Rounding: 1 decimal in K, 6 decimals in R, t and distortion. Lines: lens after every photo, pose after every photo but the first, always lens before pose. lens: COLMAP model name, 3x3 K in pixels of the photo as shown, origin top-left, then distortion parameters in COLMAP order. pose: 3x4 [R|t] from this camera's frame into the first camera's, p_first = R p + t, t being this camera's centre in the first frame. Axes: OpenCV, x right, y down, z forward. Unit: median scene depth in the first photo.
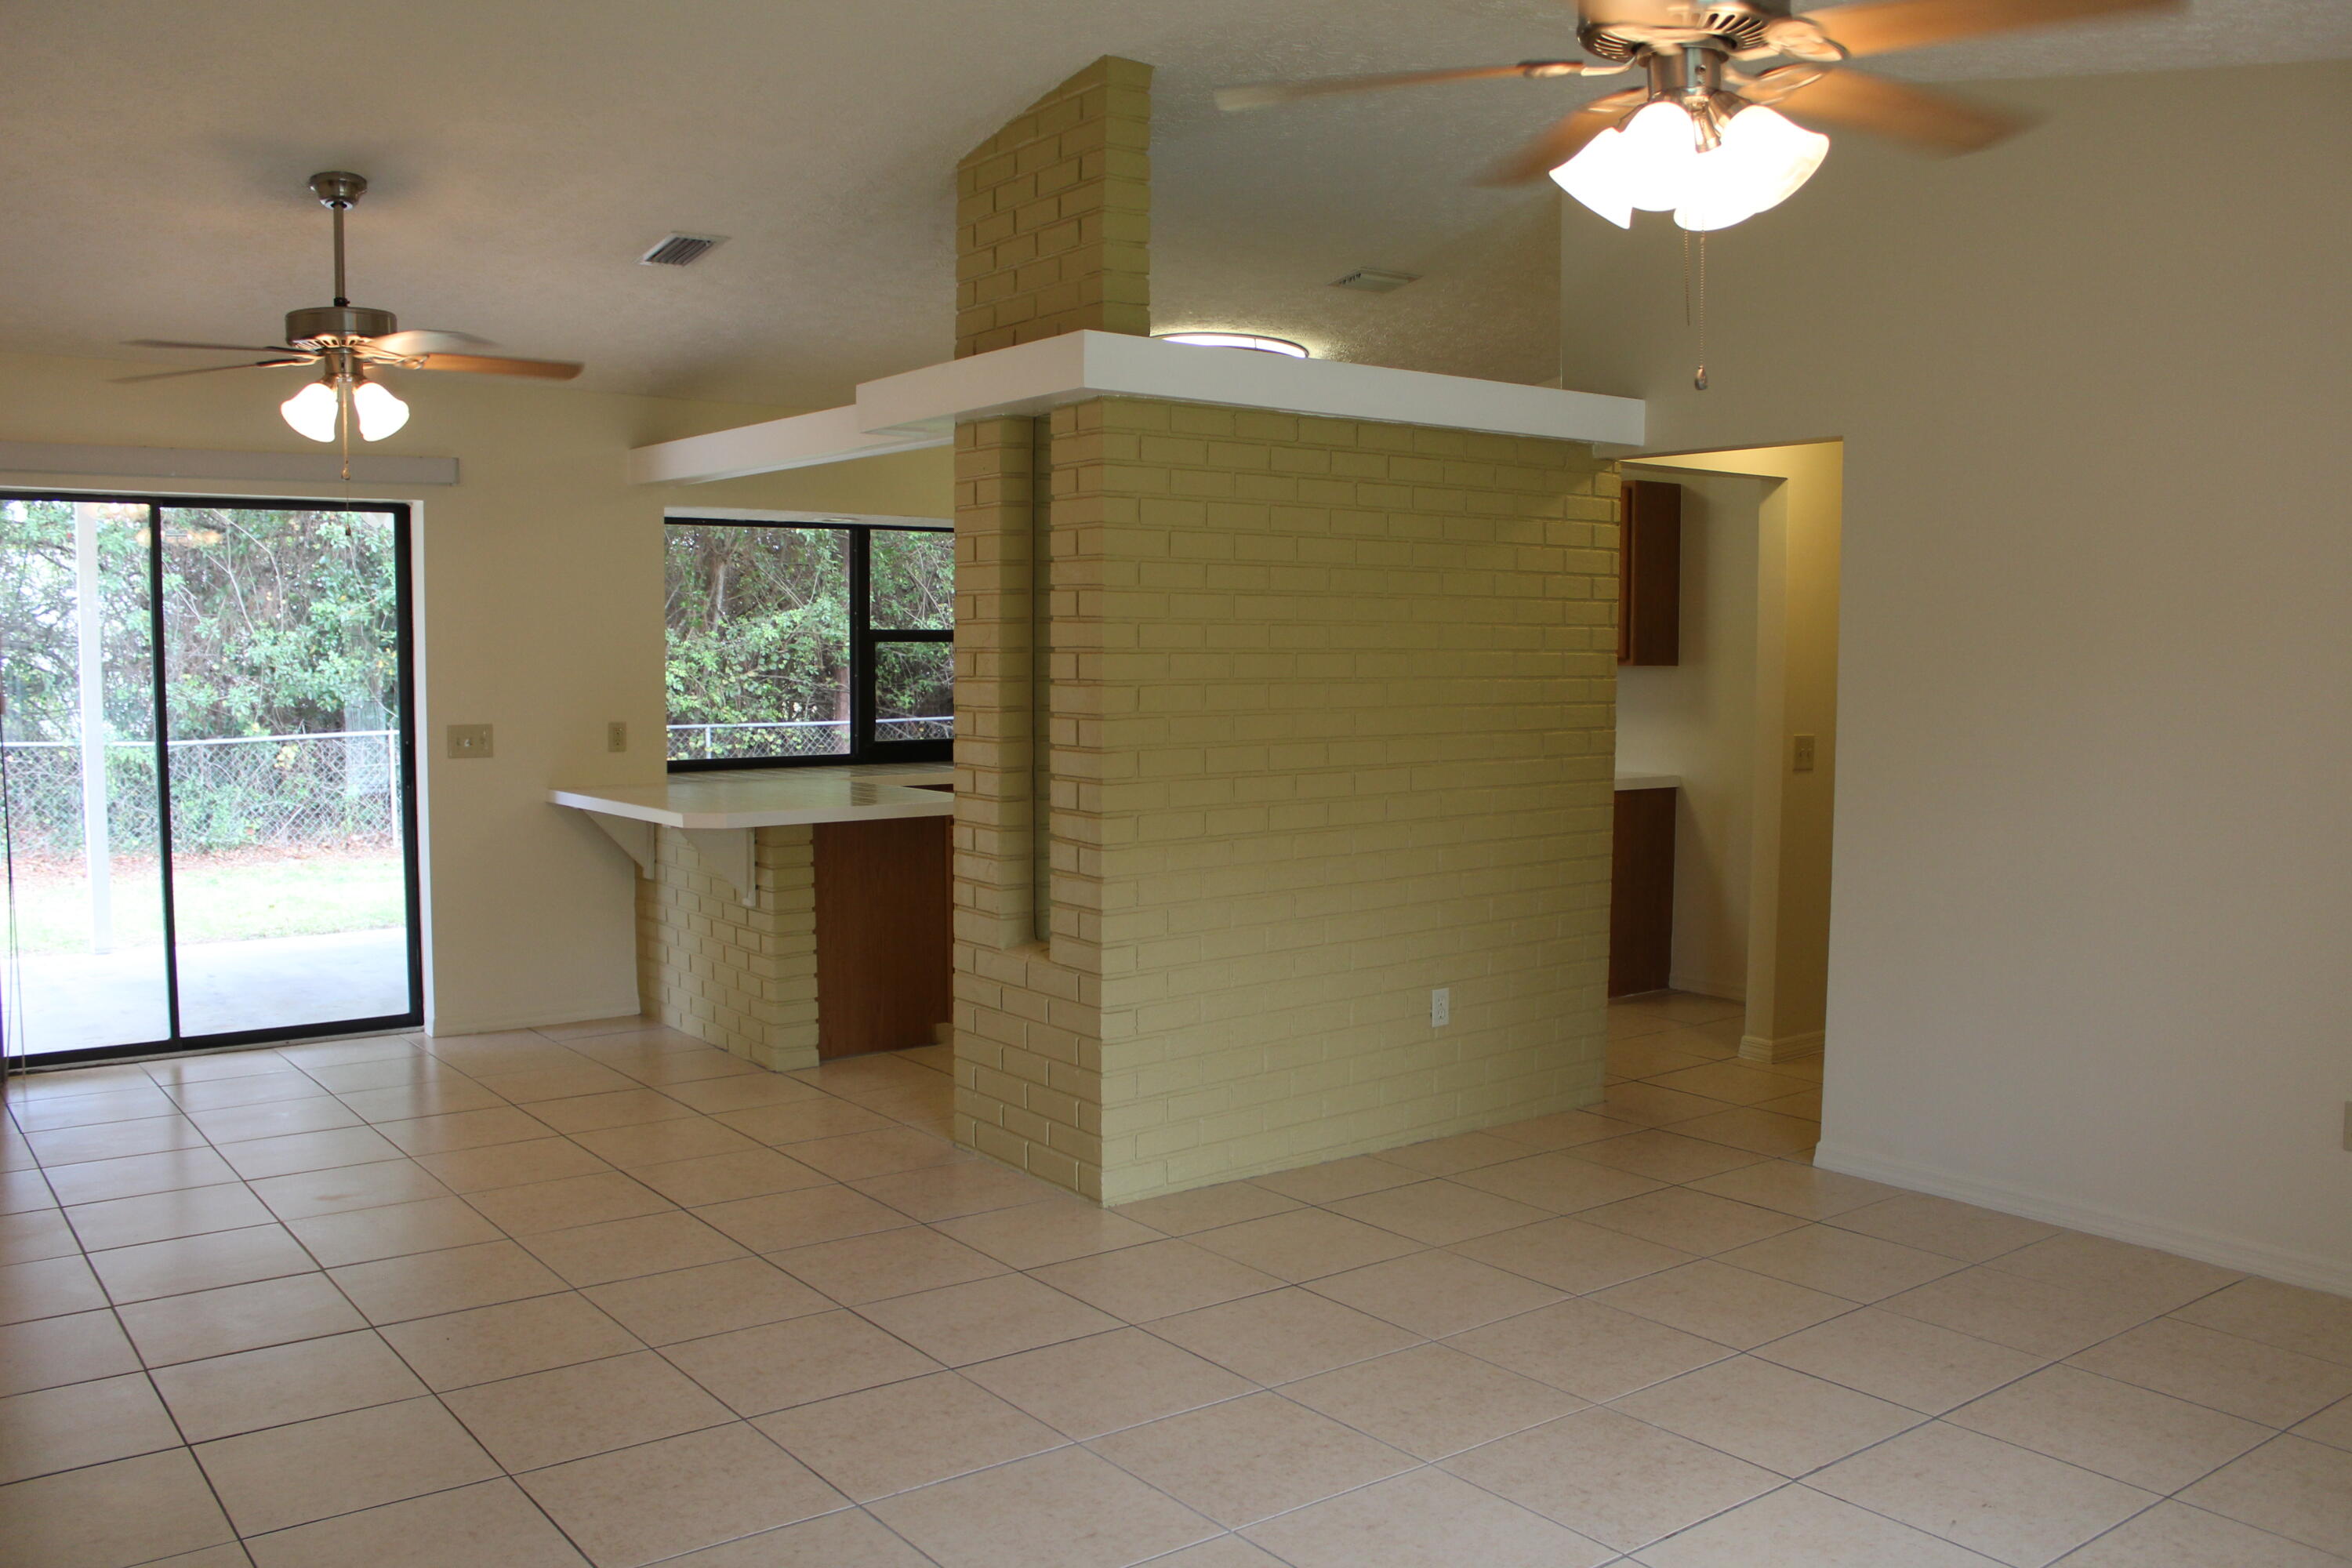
lens RADIAL K [[1948.8, 0, 1220.8], [0, 1948.8, 786.9], [0, 0, 1]] dist [-0.205228, 0.250701]
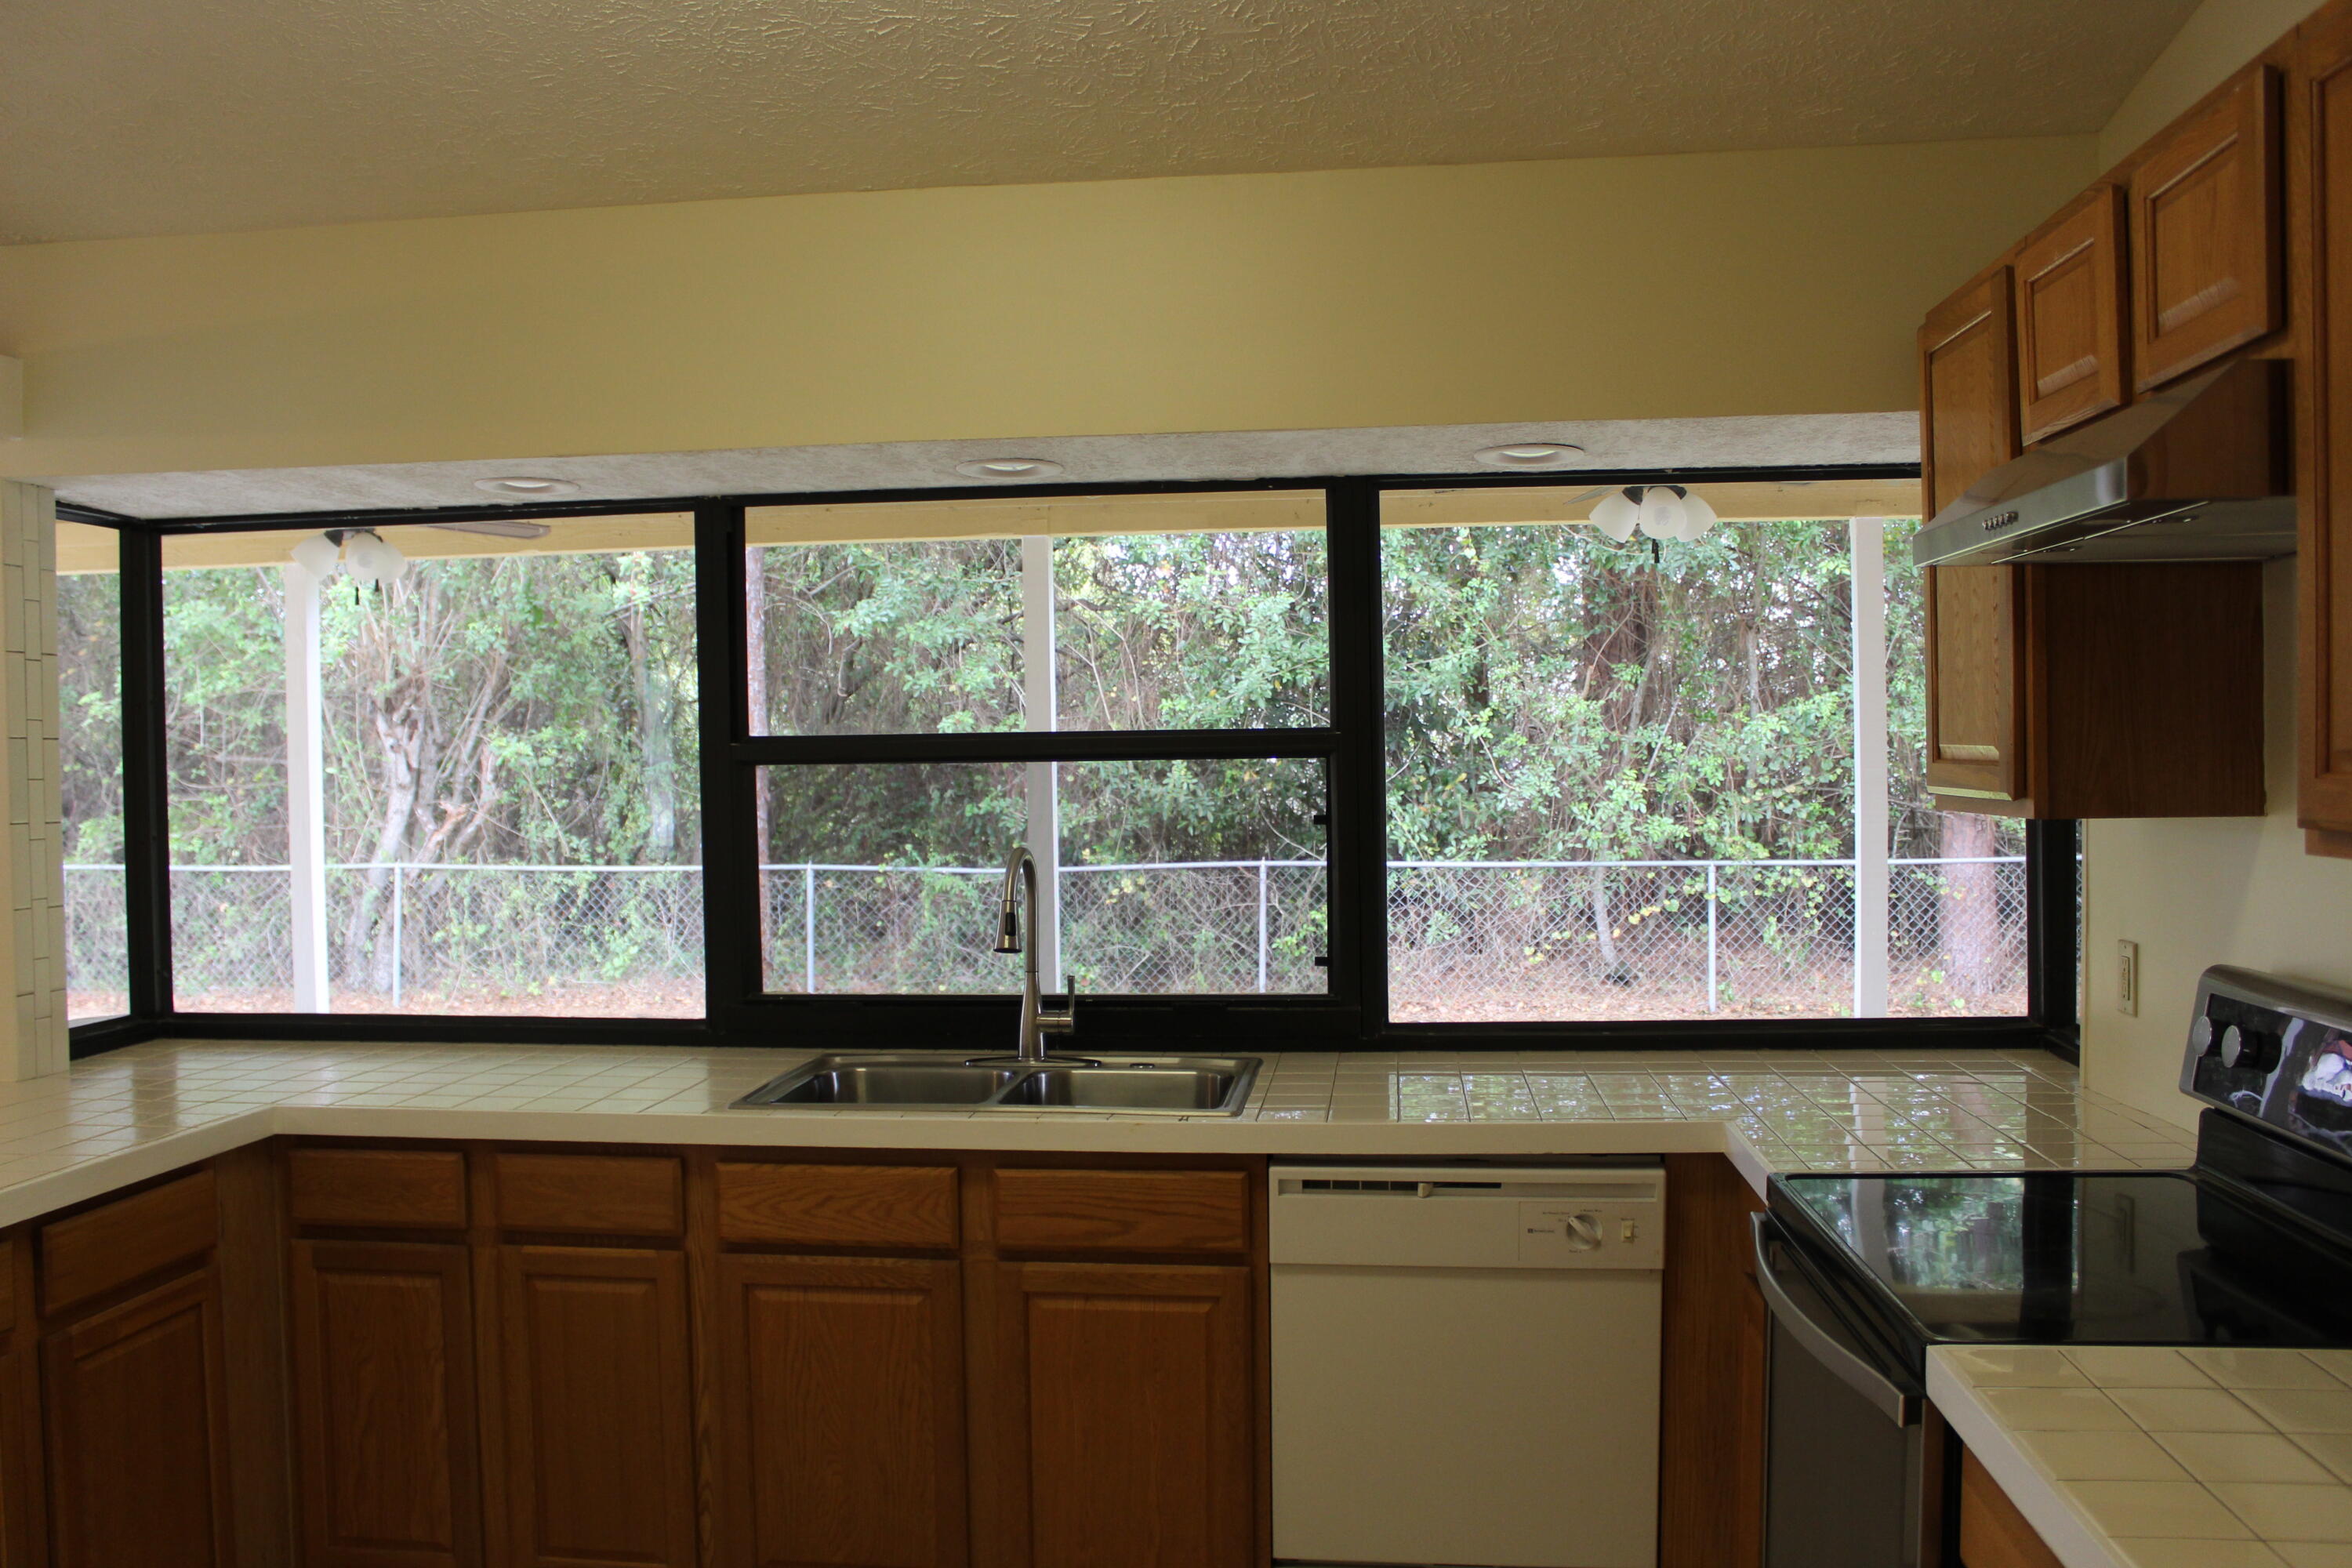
lens RADIAL K [[1983.3, 0, 1176.0], [0, 1983.3, 784.0], [0, 0, 1]] dist [-0.160124, 0.160918]
pose [[0.718465, 0.000749, -0.695562, 0.285824], [-0.036697, 0.998648, -0.036830, -0.082923], [0.694594, 0.051986, 0.717521, 1.065943]]
